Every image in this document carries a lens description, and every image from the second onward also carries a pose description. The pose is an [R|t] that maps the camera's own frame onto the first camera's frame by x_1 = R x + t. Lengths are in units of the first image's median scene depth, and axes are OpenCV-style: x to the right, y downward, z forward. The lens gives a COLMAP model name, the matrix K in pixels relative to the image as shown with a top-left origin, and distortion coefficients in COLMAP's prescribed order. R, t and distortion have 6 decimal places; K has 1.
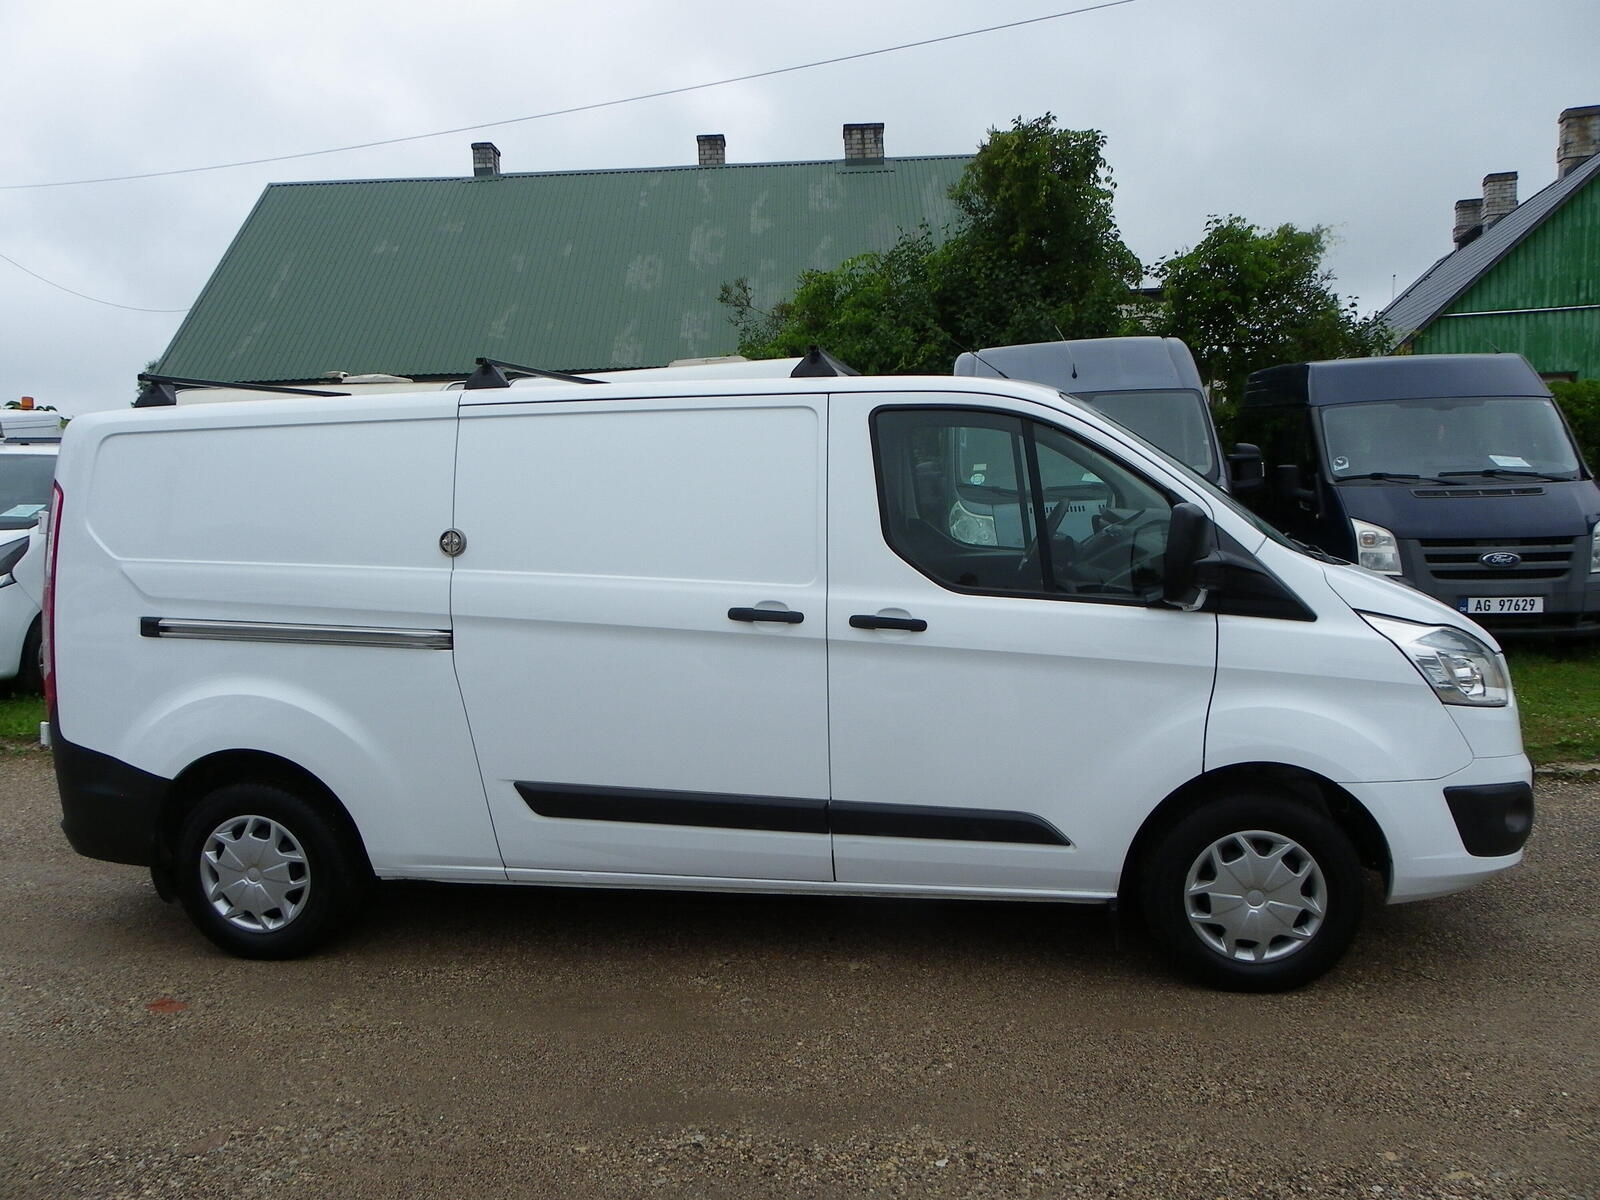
lens RADIAL K [[1221.1, 0, 800.0], [0, 1221.1, 600.0], [0, 0, 1]] dist [-0.019507, 0.010380]
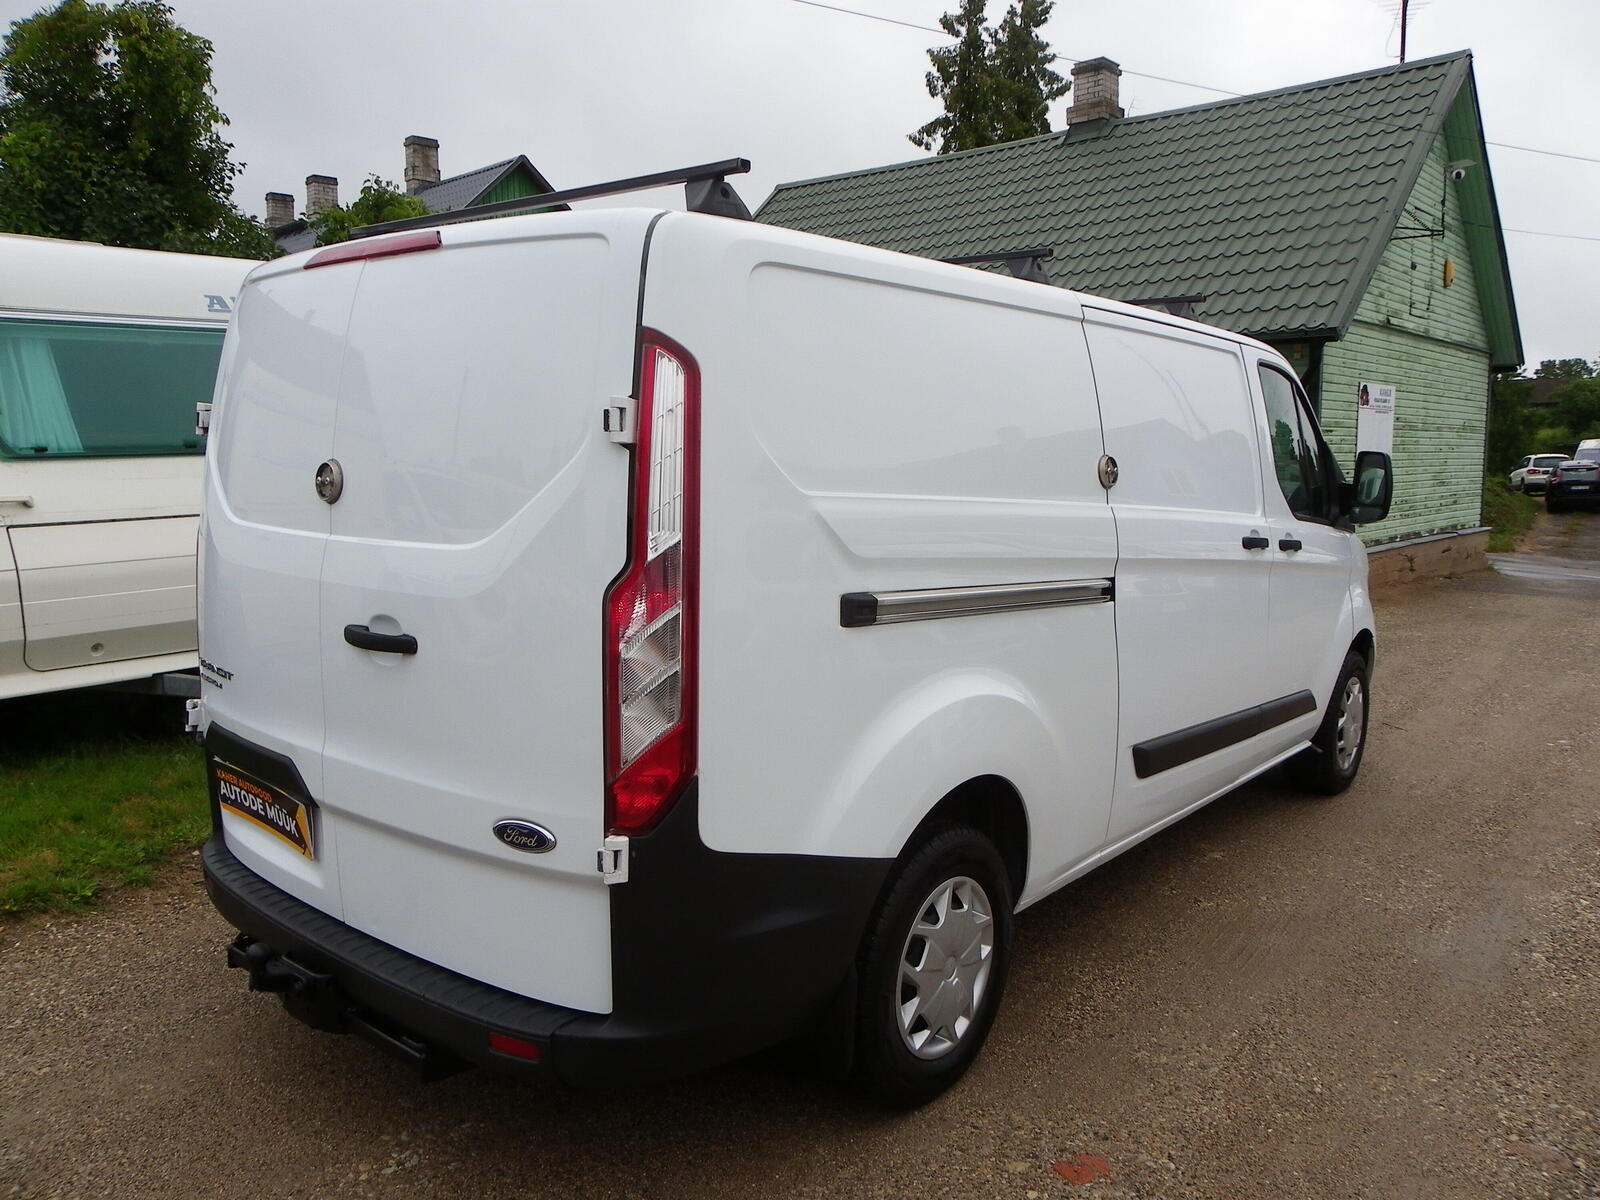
lens RADIAL K [[1221.1, 0, 800.0], [0, 1221.1, 600.0], [0, 0, 1]] dist [-0.019507, 0.010380]
pose [[0.493934, -0.071217, 0.866578, -1.072968], [0.064048, 0.996913, 0.045422, -0.010968], [-0.867137, 0.033068, 0.496970, 0.745192]]
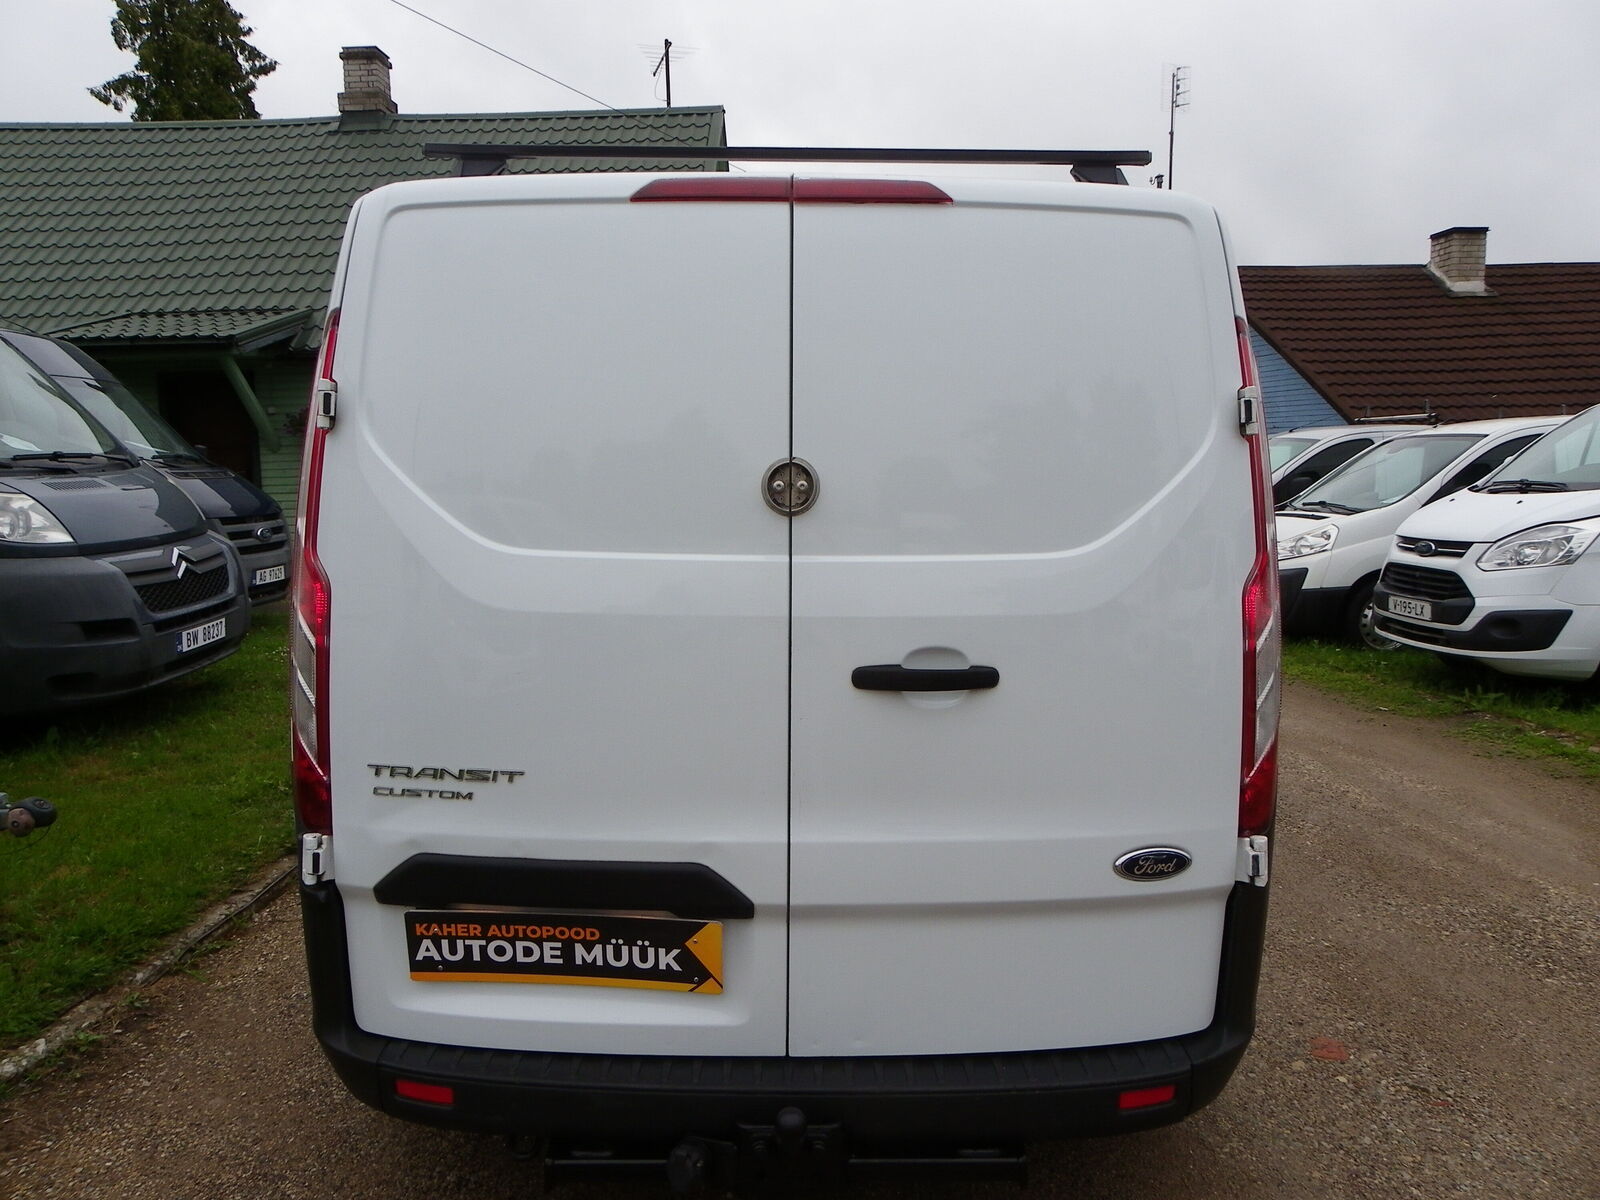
lens RADIAL K [[1221.1, 0, 800.0], [0, 1221.1, 600.0], [0, 0, 1]] dist [-0.019507, 0.010380]
pose [[-0.190384, -0.080759, 0.978382, -1.080053], [0.109527, 0.988641, 0.102919, -0.018634], [-0.975581, 0.126753, -0.179377, 0.833391]]
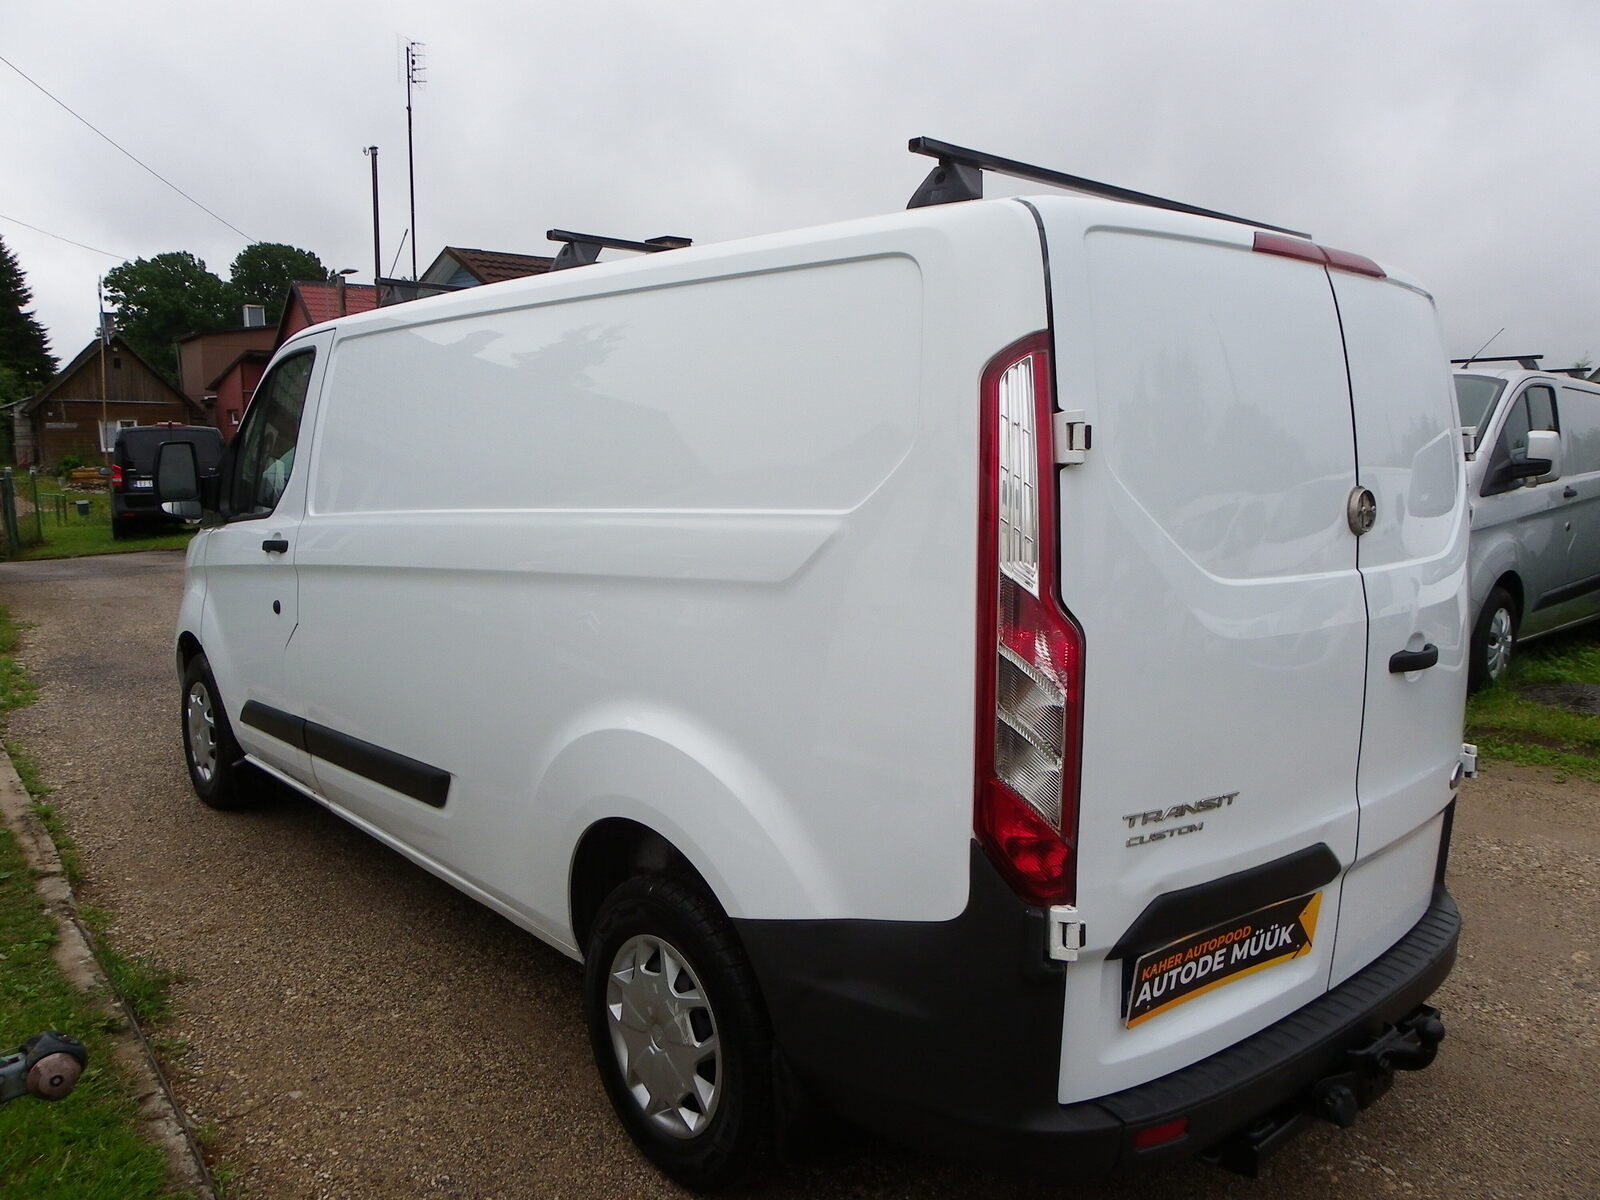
lens RADIAL K [[1221.1, 0, 800.0], [0, 1221.1, 600.0], [0, 0, 1]] dist [-0.019507, 0.010380]
pose [[-0.783626, -0.055138, 0.618781, -1.032951], [0.085624, 0.976961, 0.195490, -0.031342], [-0.615304, 0.206174, -0.760851, 0.907639]]
